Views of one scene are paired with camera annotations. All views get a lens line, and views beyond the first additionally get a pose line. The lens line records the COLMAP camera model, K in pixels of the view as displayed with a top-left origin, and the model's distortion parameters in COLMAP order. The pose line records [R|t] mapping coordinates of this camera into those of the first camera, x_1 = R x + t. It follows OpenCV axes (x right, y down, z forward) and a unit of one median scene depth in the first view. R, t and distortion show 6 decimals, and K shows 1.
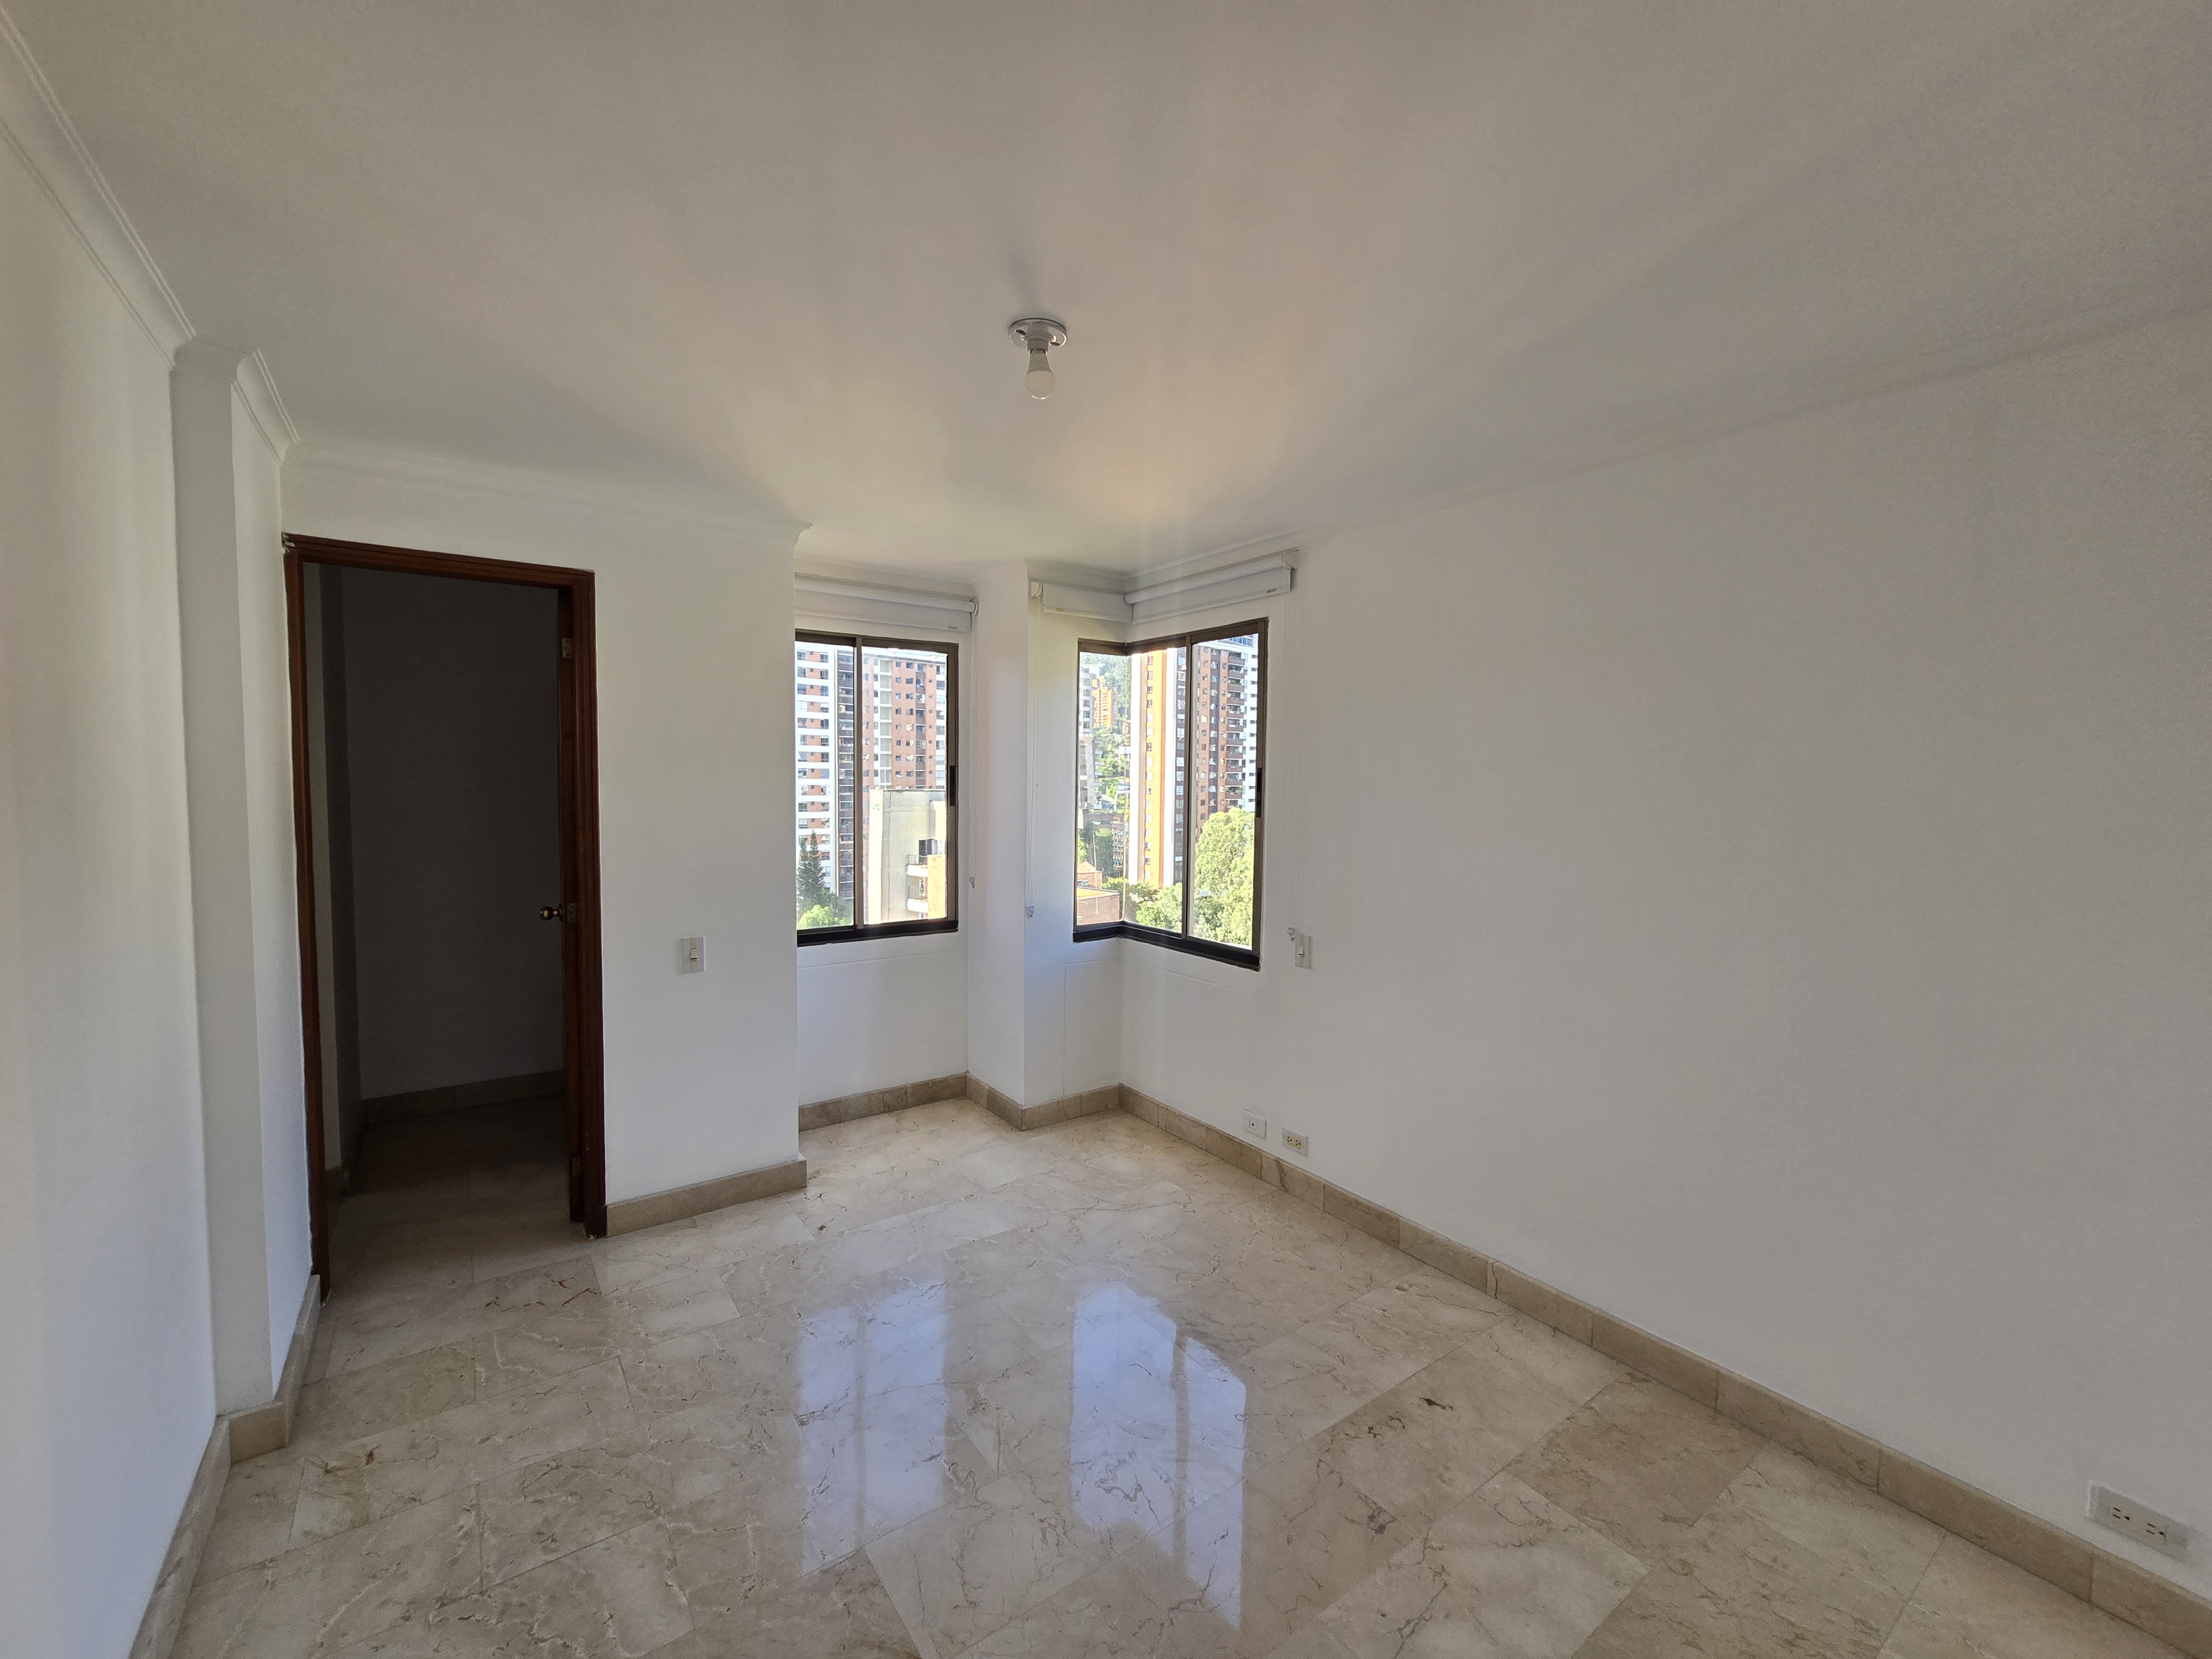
lens RADIAL K [[906.0, 0, 1106.7], [0, 906.0, 827.6], [0, 0, 1]] dist [-0.009754, 0.003979]
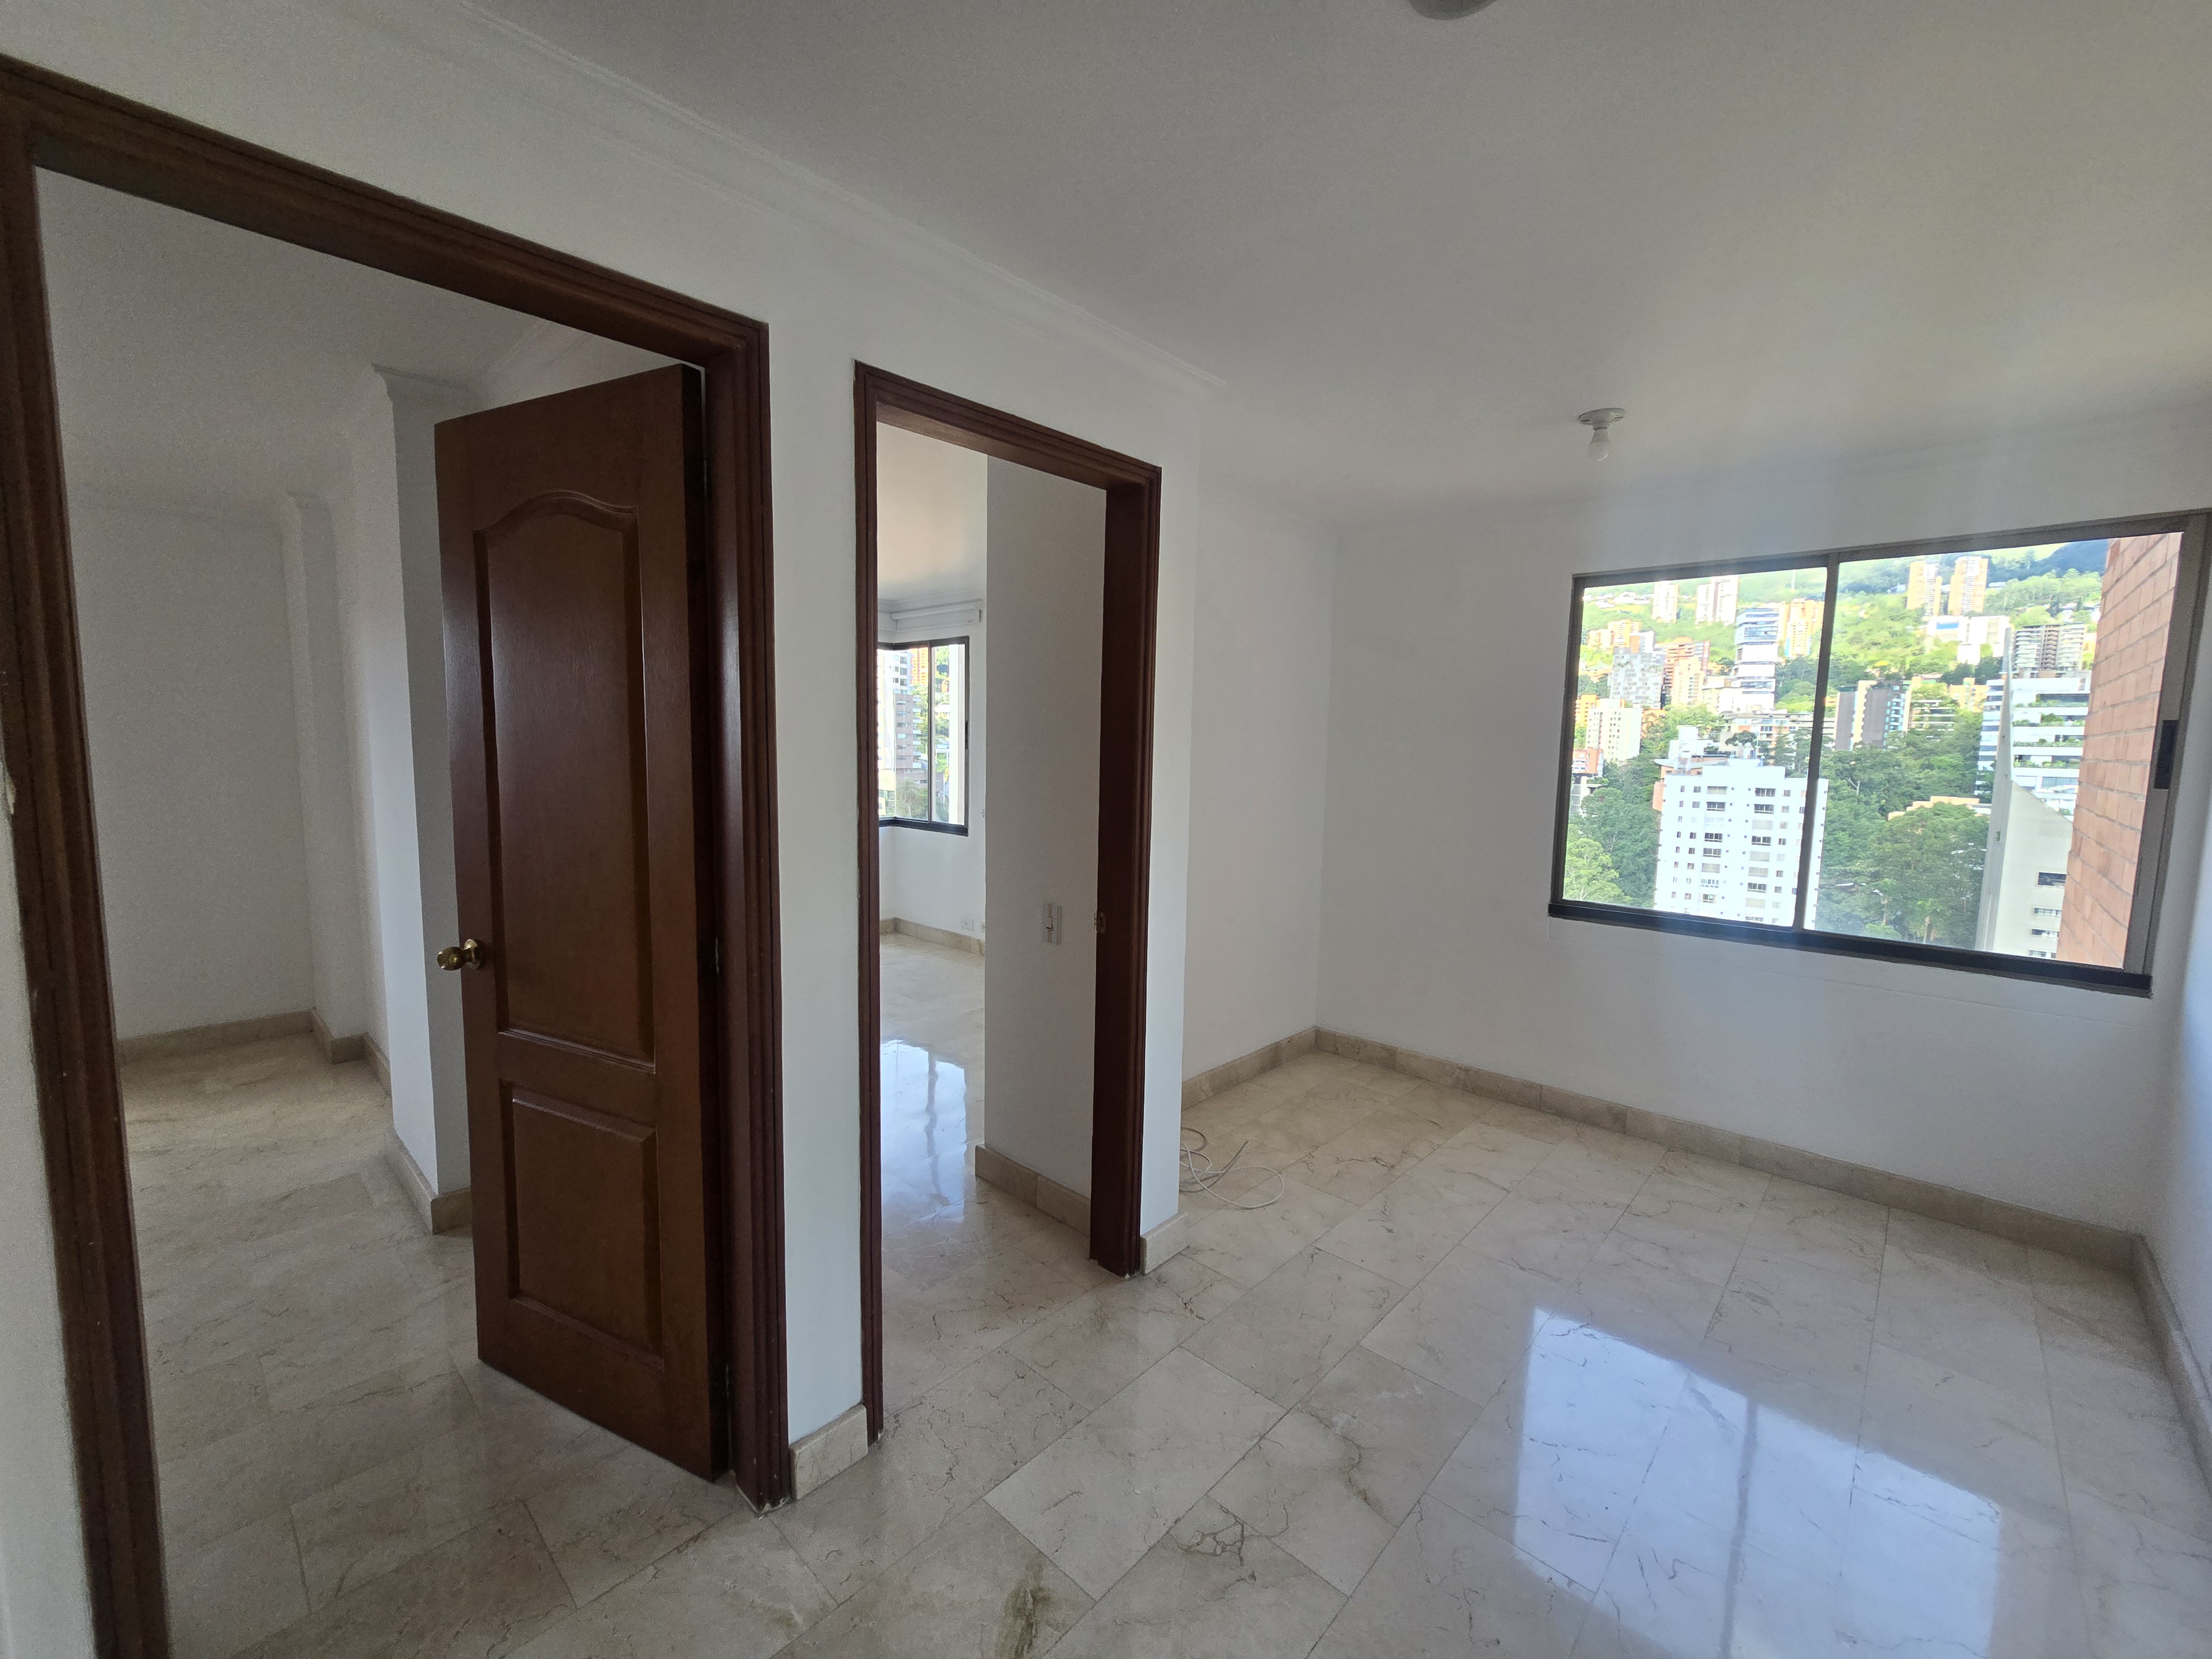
lens RADIAL K [[906.0, 0, 1105.4], [0, 906.0, 825.2], [0, 0, 1]] dist [-0.009754, 0.003979]
pose [[0.981214, -0.023852, 0.191444, 0.084768], [0.015706, 0.998910, 0.043955, 0.056662], [-0.192284, -0.040123, 0.980519, -0.722274]]
